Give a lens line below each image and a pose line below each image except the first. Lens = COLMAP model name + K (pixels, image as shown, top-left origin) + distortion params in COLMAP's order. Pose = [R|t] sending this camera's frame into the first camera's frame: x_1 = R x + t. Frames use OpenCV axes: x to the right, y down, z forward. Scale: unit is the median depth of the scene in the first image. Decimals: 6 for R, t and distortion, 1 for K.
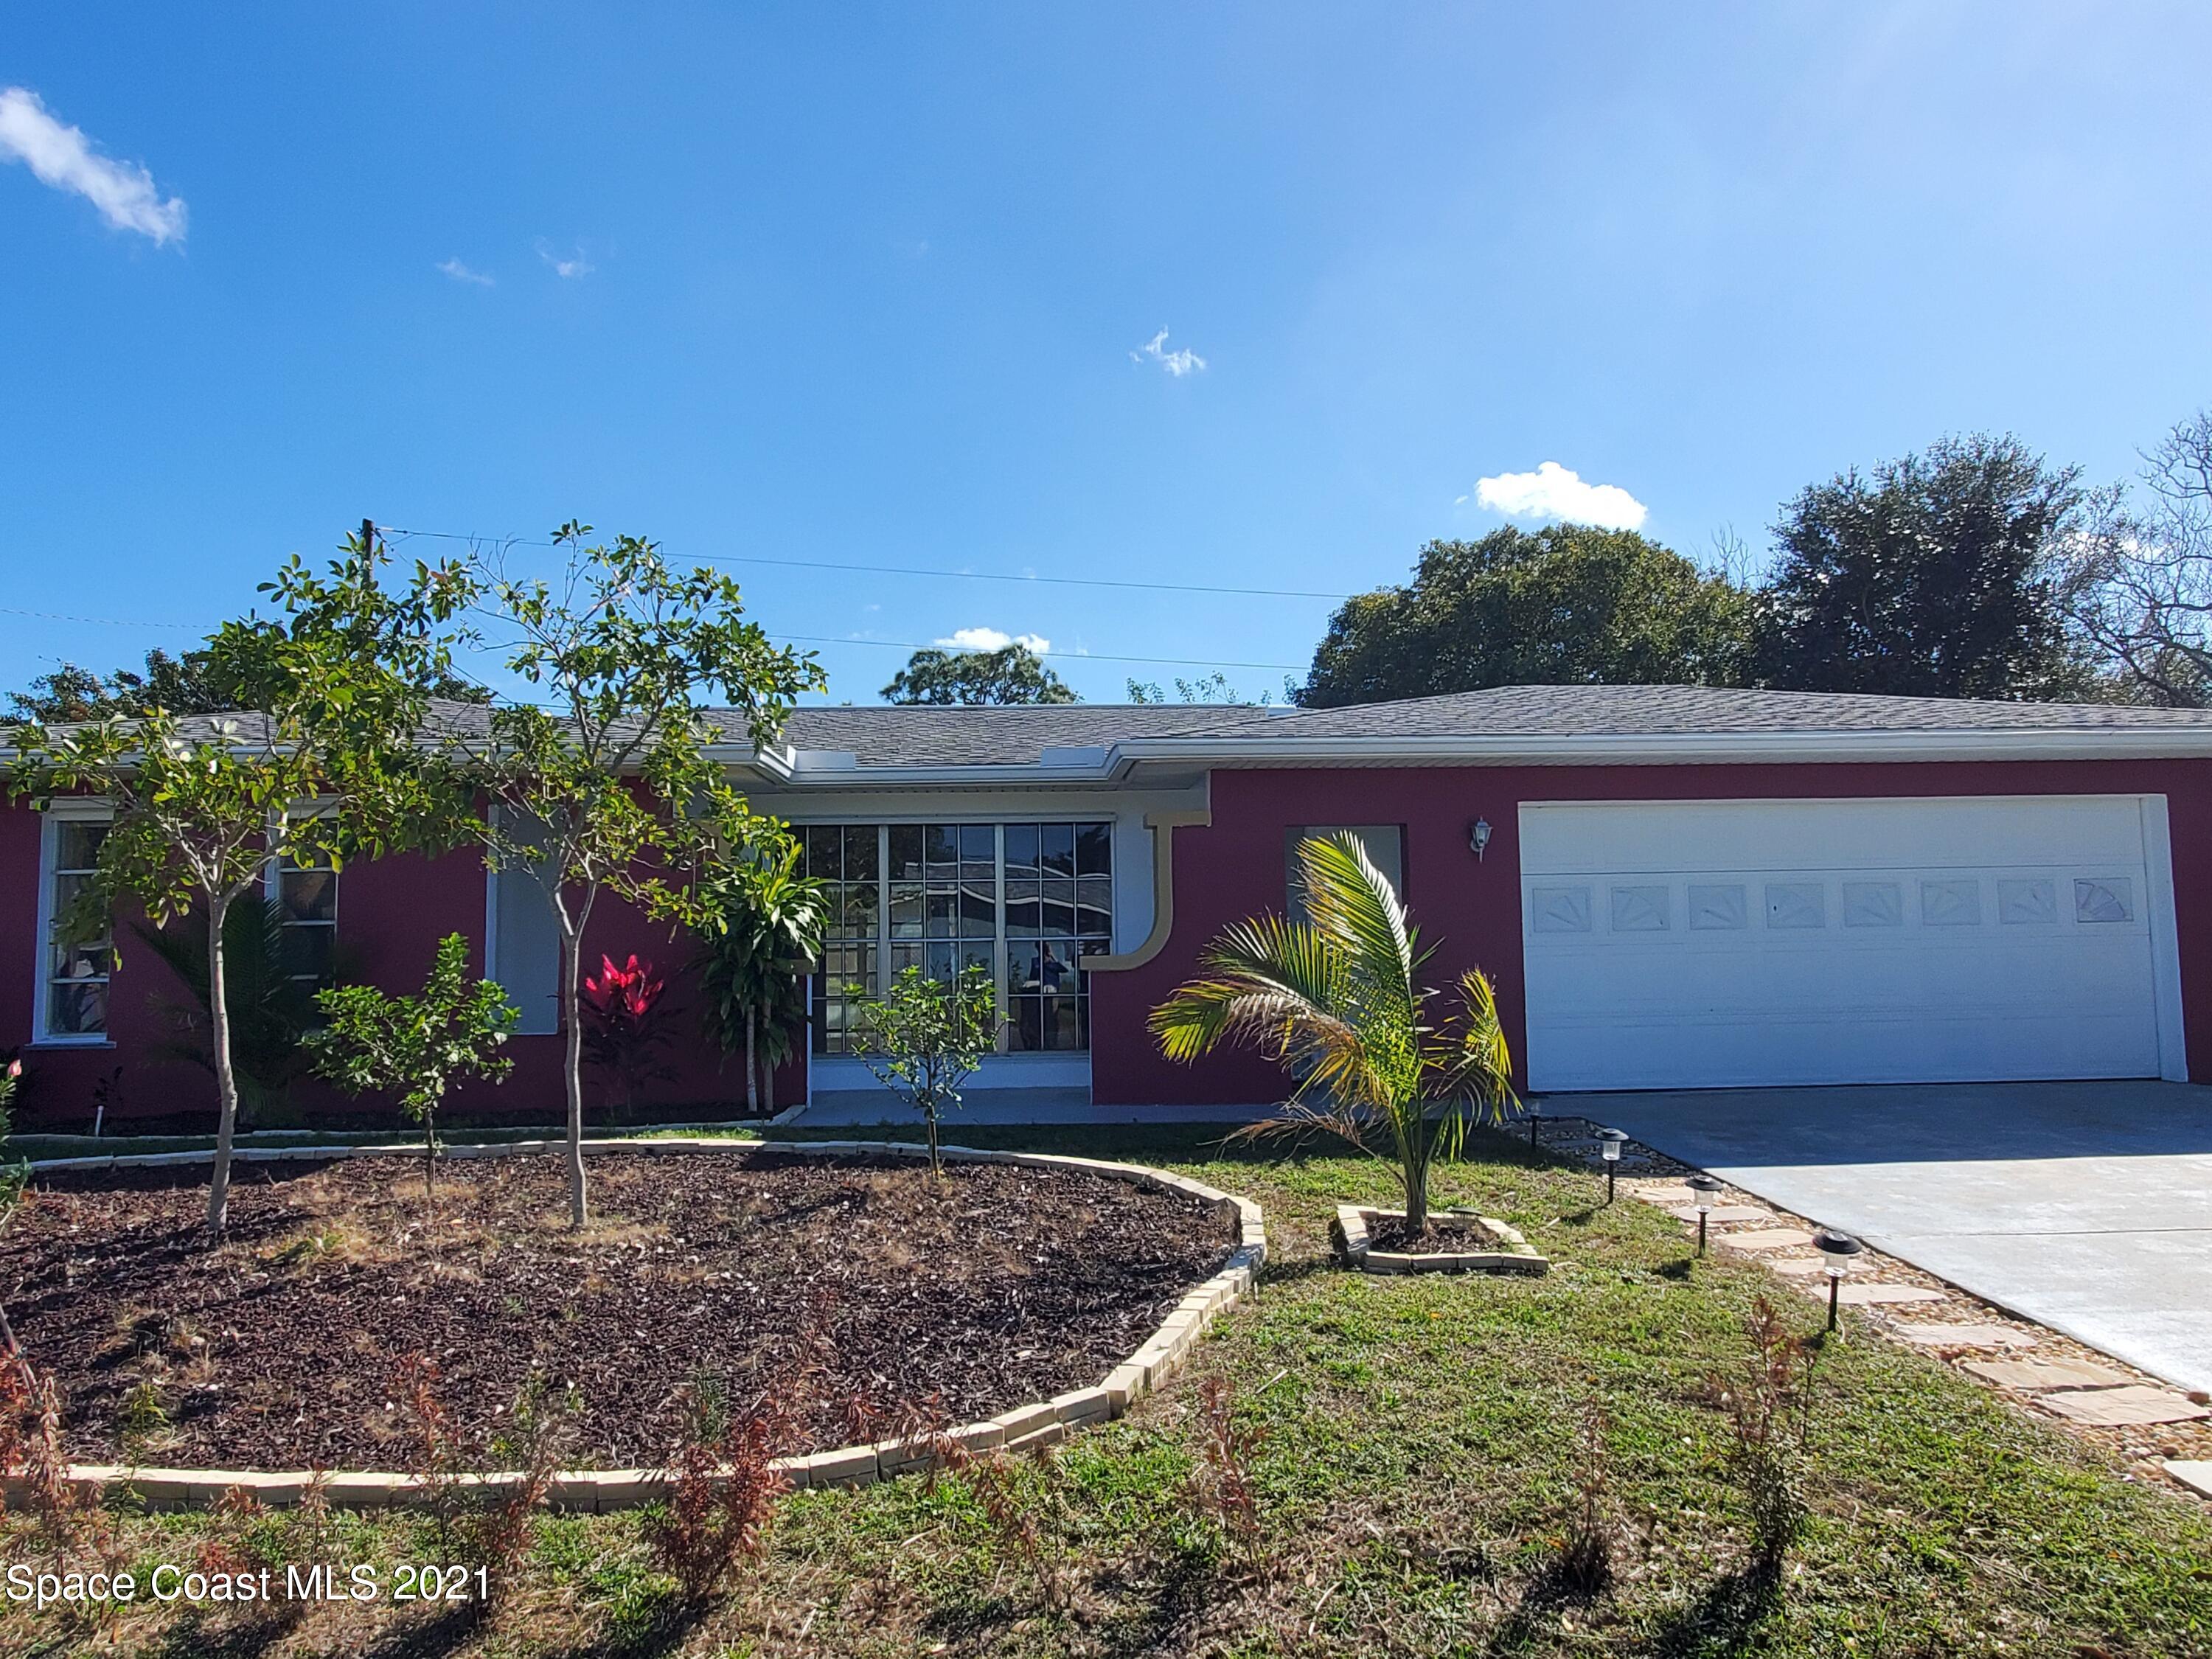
lens RADIAL K [[1483.6, 0, 1103.6], [0, 1483.6, 873.9], [0, 0, 1]] dist [0.032456, -0.129226]
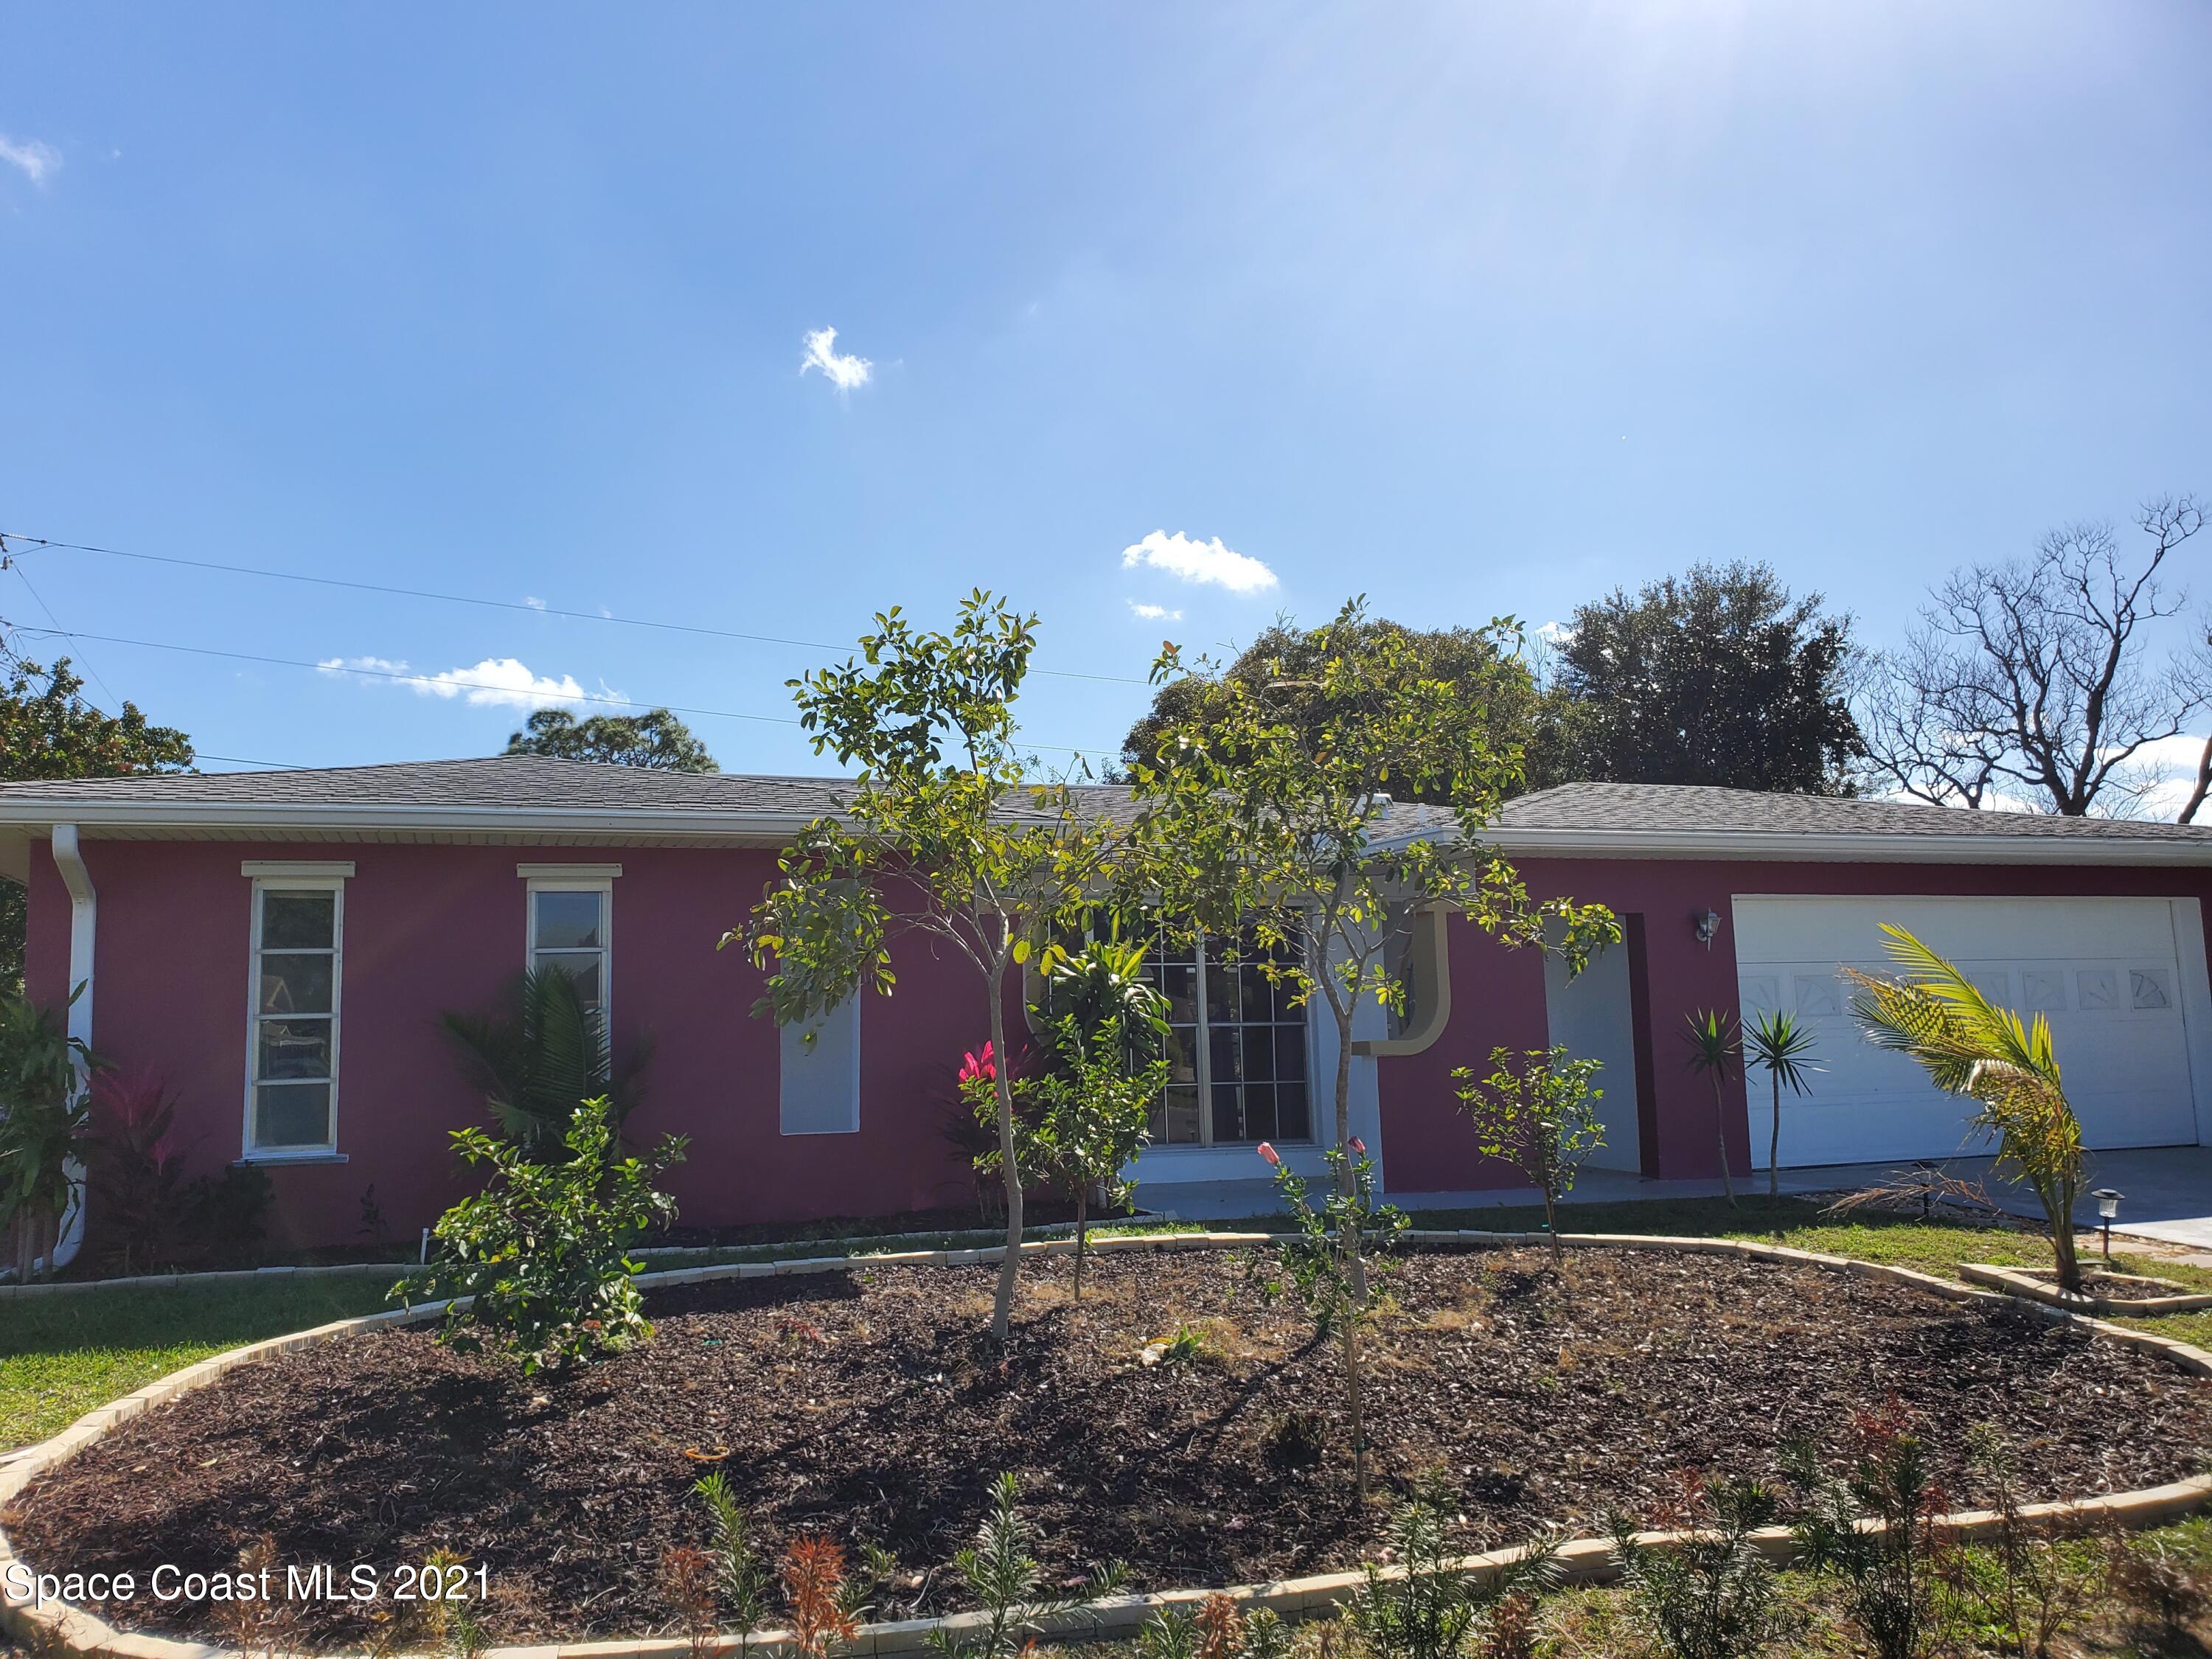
lens RADIAL K [[1596.4, 0, 1107.0], [0, 1596.4, 885.1], [0, 0, 1]] dist [-0.000185, -0.057974]
pose [[0.964891, 0.019917, 0.261893, -0.420302], [-0.006403, 0.998608, -0.052355, 0.006635], [-0.262571, 0.048840, 0.963676, 0.012490]]
